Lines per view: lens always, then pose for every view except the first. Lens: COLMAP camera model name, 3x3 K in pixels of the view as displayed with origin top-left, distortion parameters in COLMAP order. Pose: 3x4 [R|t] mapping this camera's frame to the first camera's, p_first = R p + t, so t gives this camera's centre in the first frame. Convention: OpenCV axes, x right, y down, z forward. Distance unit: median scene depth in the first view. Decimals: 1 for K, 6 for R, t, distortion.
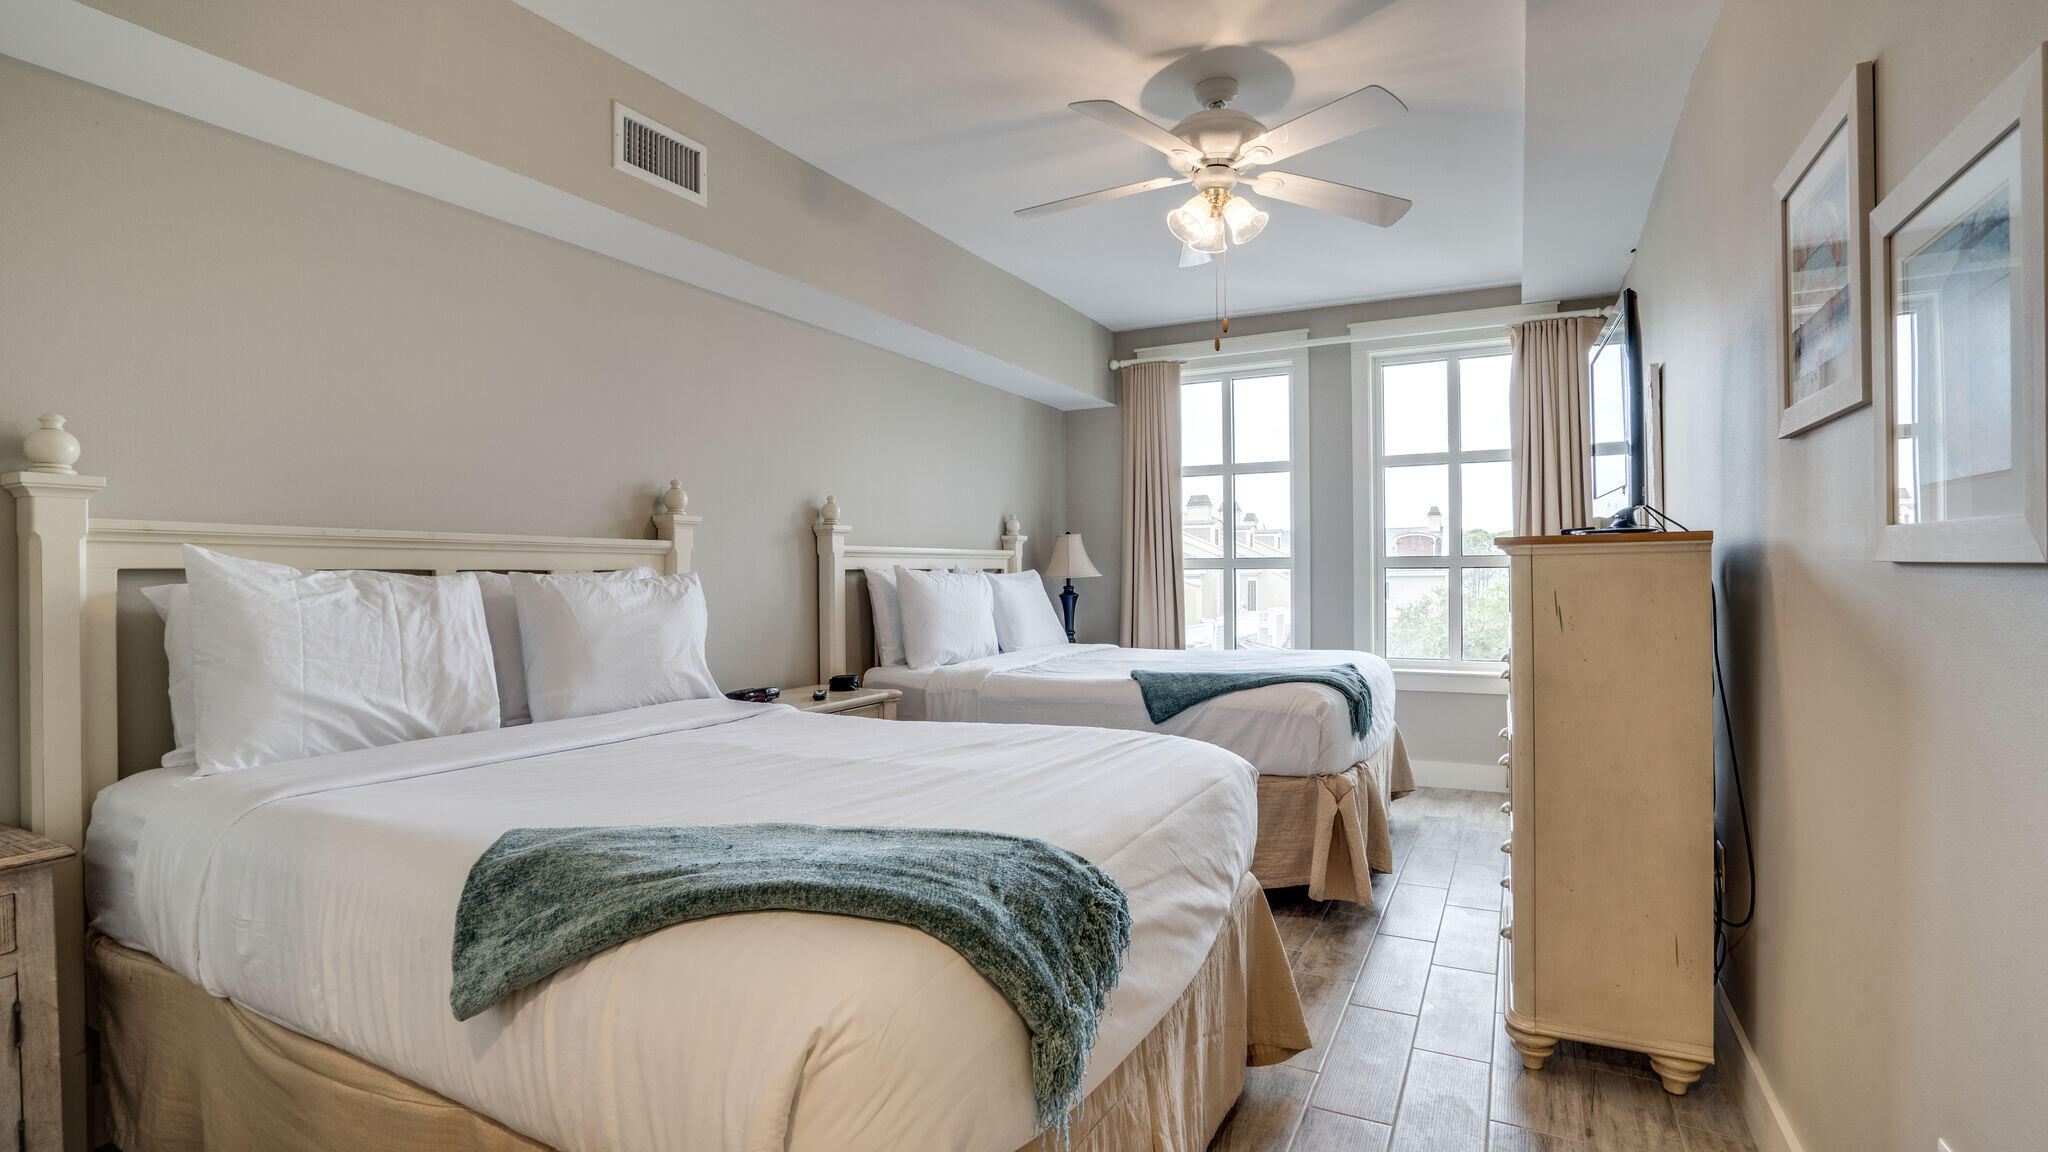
lens RADIAL K [[981.8, 0, 1011.2], [0, 981.8, 576.9], [0, 0, 1]] dist [-0.051079, 0.025993]
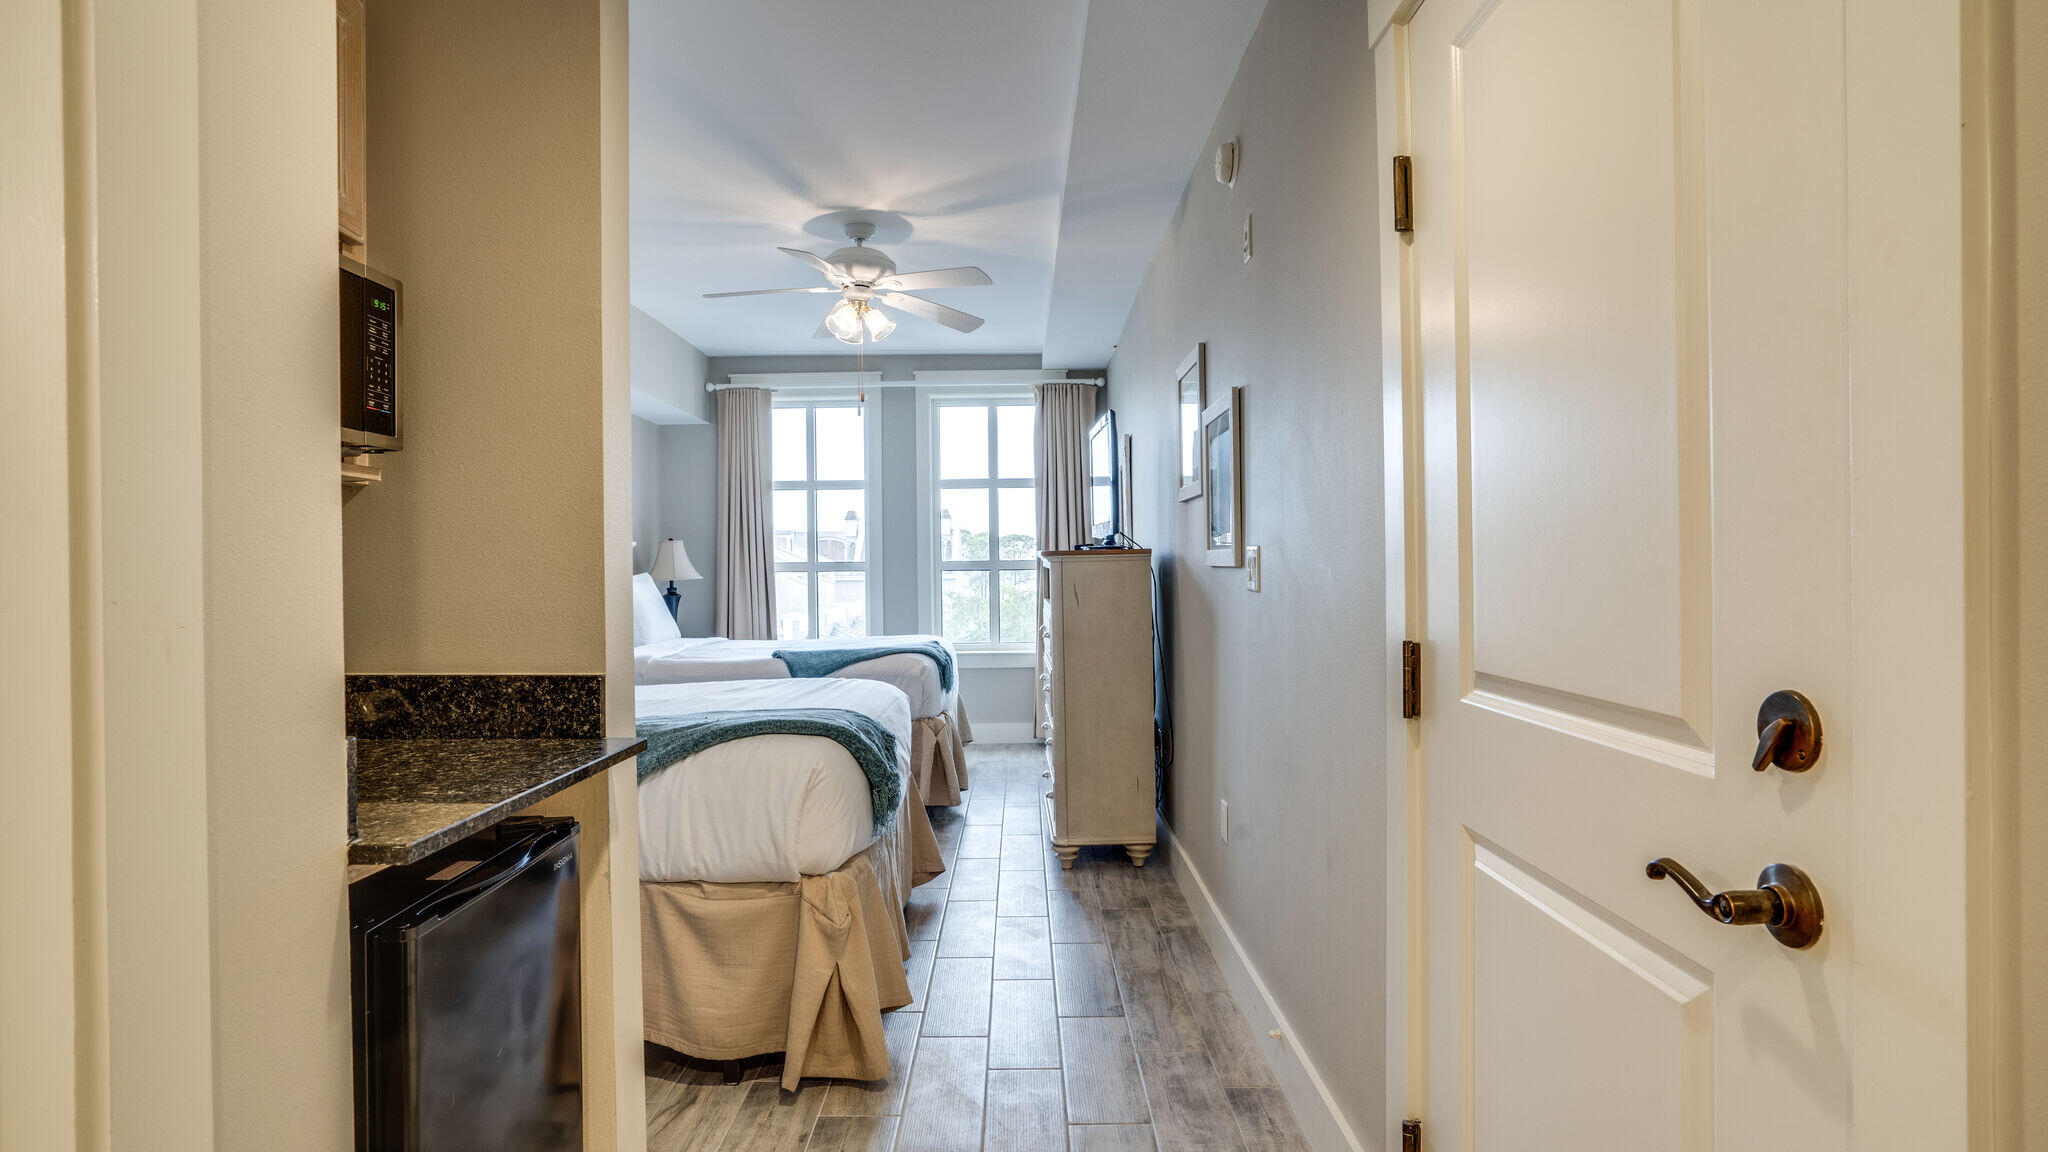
lens RADIAL K [[981.8, 0, 1011.2], [0, 981.8, 576.9], [0, 0, 1]] dist [-0.051079, 0.025993]
pose [[0.893816, -0.005953, 0.448394, -0.159650], [0.007361, 0.999972, -0.001397, 0.003105], [-0.448373, 0.004549, 0.893835, -0.251358]]
